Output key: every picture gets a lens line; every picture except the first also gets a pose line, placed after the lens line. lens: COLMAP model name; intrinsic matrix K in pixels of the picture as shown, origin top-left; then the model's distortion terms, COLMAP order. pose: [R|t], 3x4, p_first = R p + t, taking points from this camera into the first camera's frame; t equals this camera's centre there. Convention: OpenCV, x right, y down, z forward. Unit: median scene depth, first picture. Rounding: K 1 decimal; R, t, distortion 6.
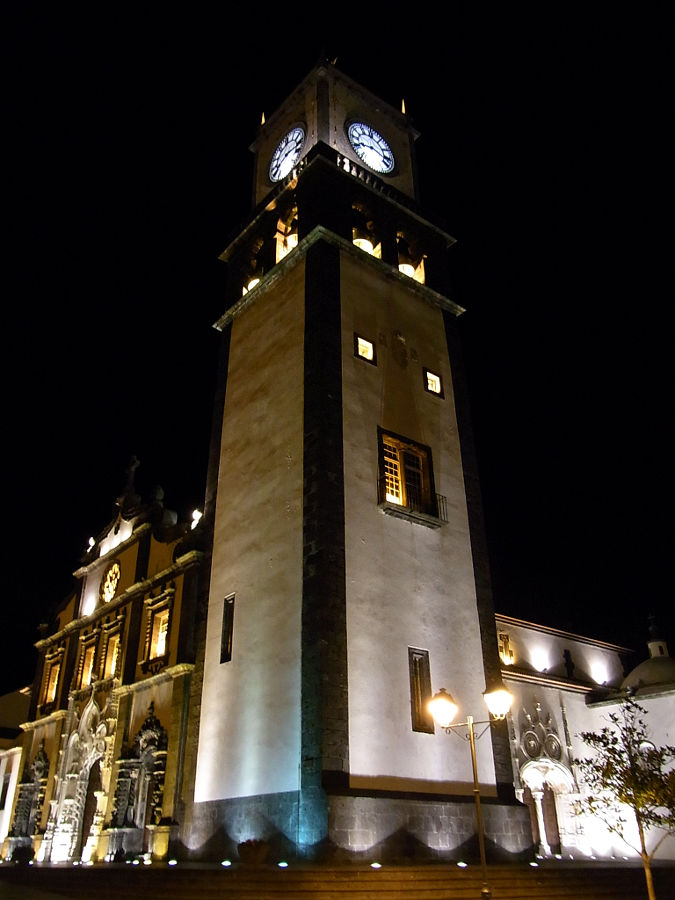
lens RADIAL K [[778.2, 0, 337.5], [0, 778.2, 450.0], [0, 0, 1]] dist [-0.150141, 0.176651]
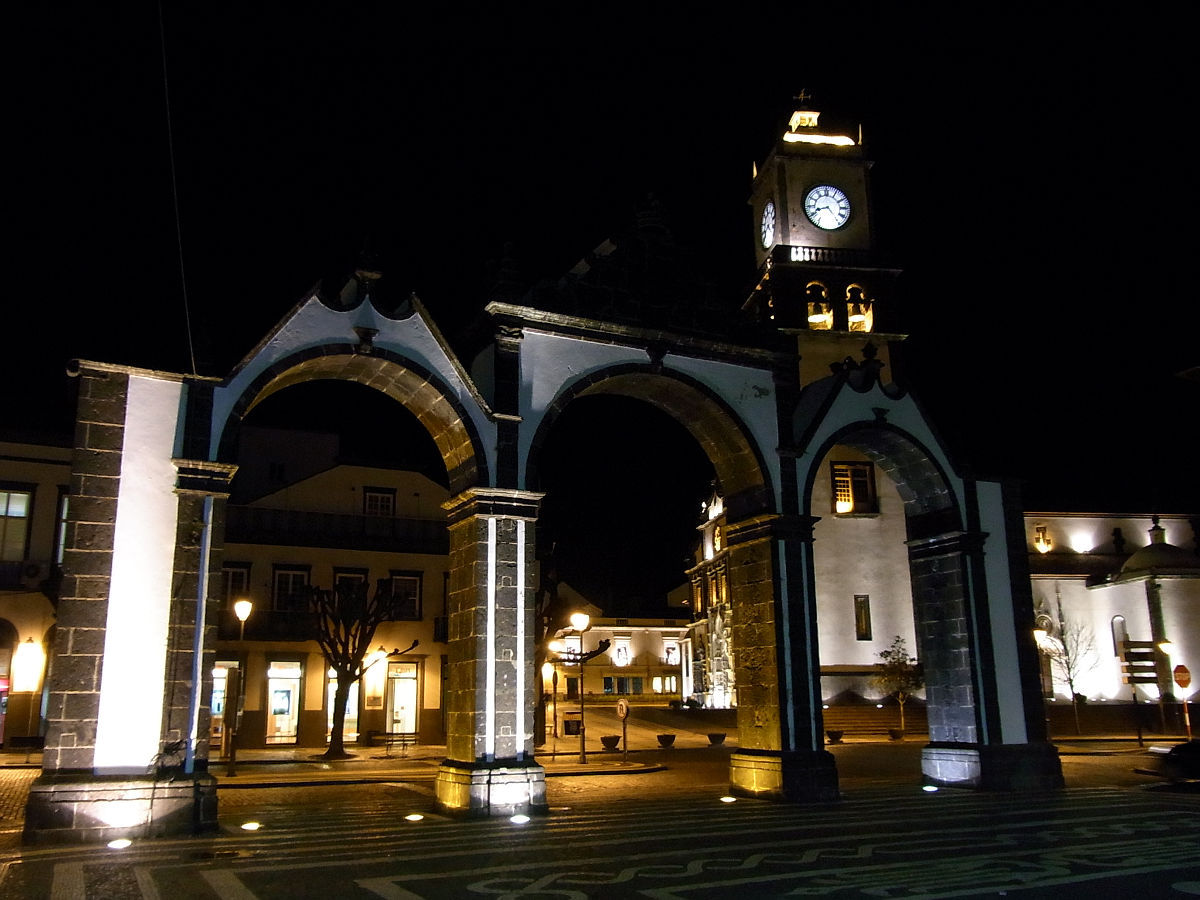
lens RADIAL K [[1027.3, 0, 600.0], [0, 1027.3, 450.0], [0, 0, 1]] dist [-0.032130, 0.000694]
pose [[0.867454, -0.128968, -0.480511, 0.553842], [0.247463, 0.949716, 0.191837, -0.485662], [0.431608, -0.285318, 0.855750, -0.879124]]
